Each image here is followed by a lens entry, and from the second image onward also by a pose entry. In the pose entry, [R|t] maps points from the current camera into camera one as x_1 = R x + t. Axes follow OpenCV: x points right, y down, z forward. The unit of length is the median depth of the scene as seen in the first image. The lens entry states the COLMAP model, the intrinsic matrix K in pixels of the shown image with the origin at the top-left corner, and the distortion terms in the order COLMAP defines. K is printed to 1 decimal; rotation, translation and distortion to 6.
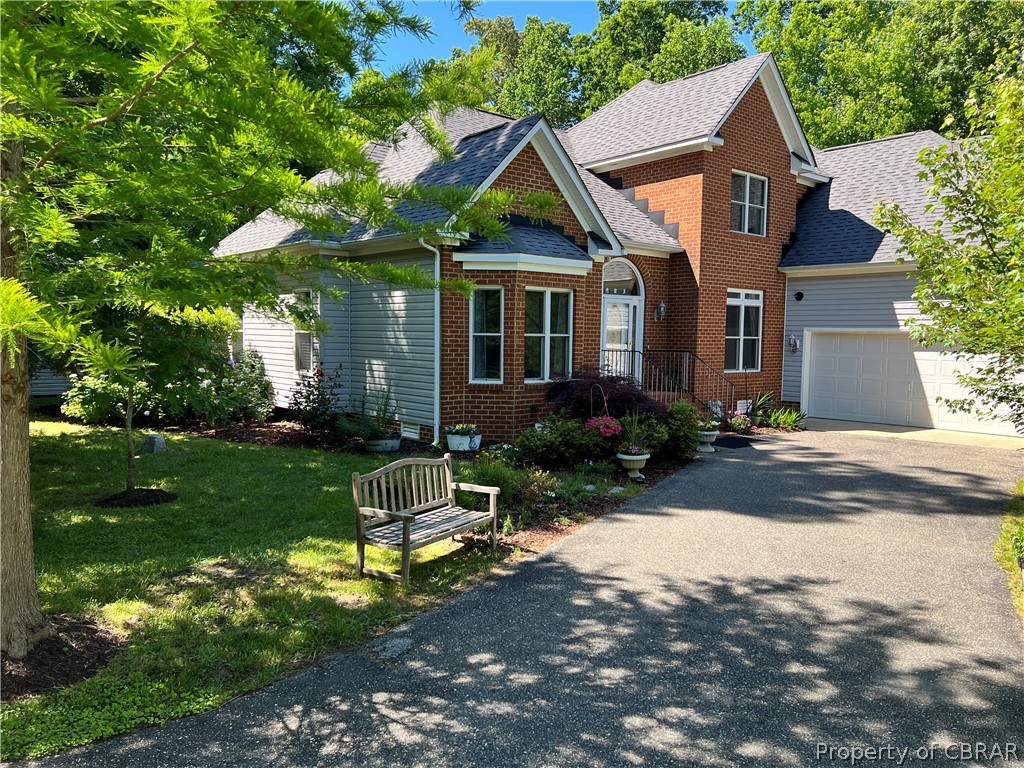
lens RADIAL K [[768.8, 0, 515.6], [0, 768.8, 389.9], [0, 0, 1]] dist [0.074036, -0.102112]
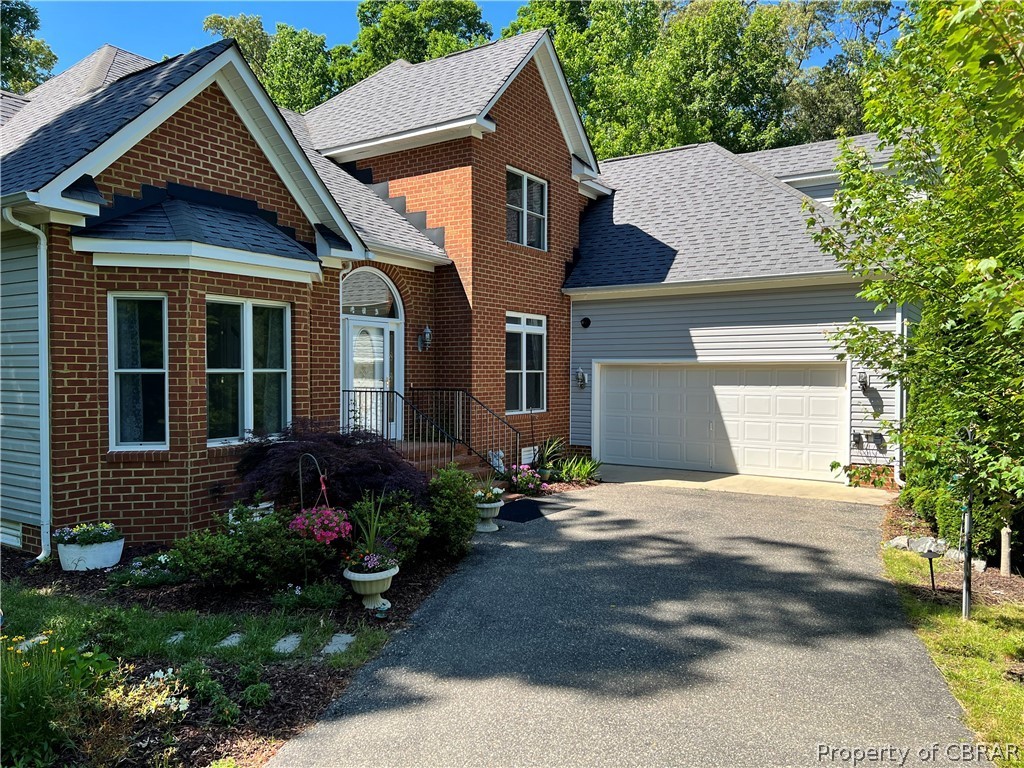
lens RADIAL K [[768.8, 0, 515.6], [0, 768.8, 389.9], [0, 0, 1]] dist [0.074036, -0.102112]
pose [[0.959703, -0.017890, 0.280447, 0.058081], [0.030139, 0.998768, -0.039425, -0.017452], [-0.279396, 0.046289, 0.959060, 0.237052]]
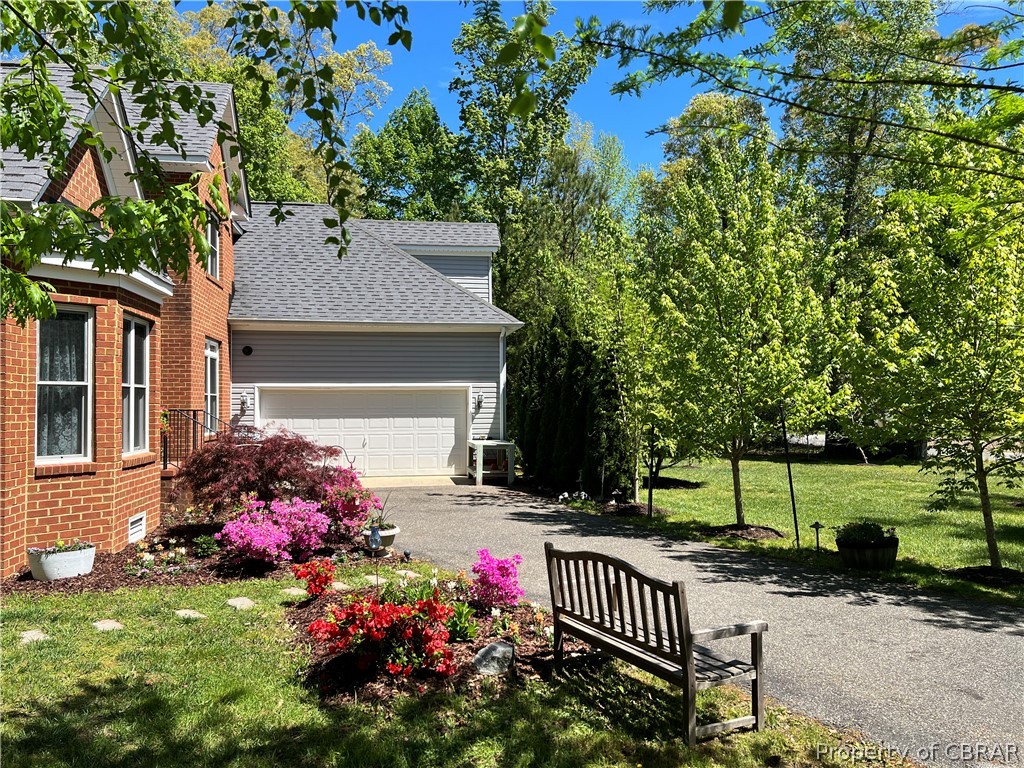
lens RADIAL K [[768.8, 0, 515.6], [0, 768.8, 389.9], [0, 0, 1]] dist [0.074036, -0.102112]
pose [[0.516762, 0.002545, 0.856126, -0.290683], [0.069671, 0.996554, -0.045017, -0.010265], [-0.853290, 0.082910, 0.514803, 0.275666]]
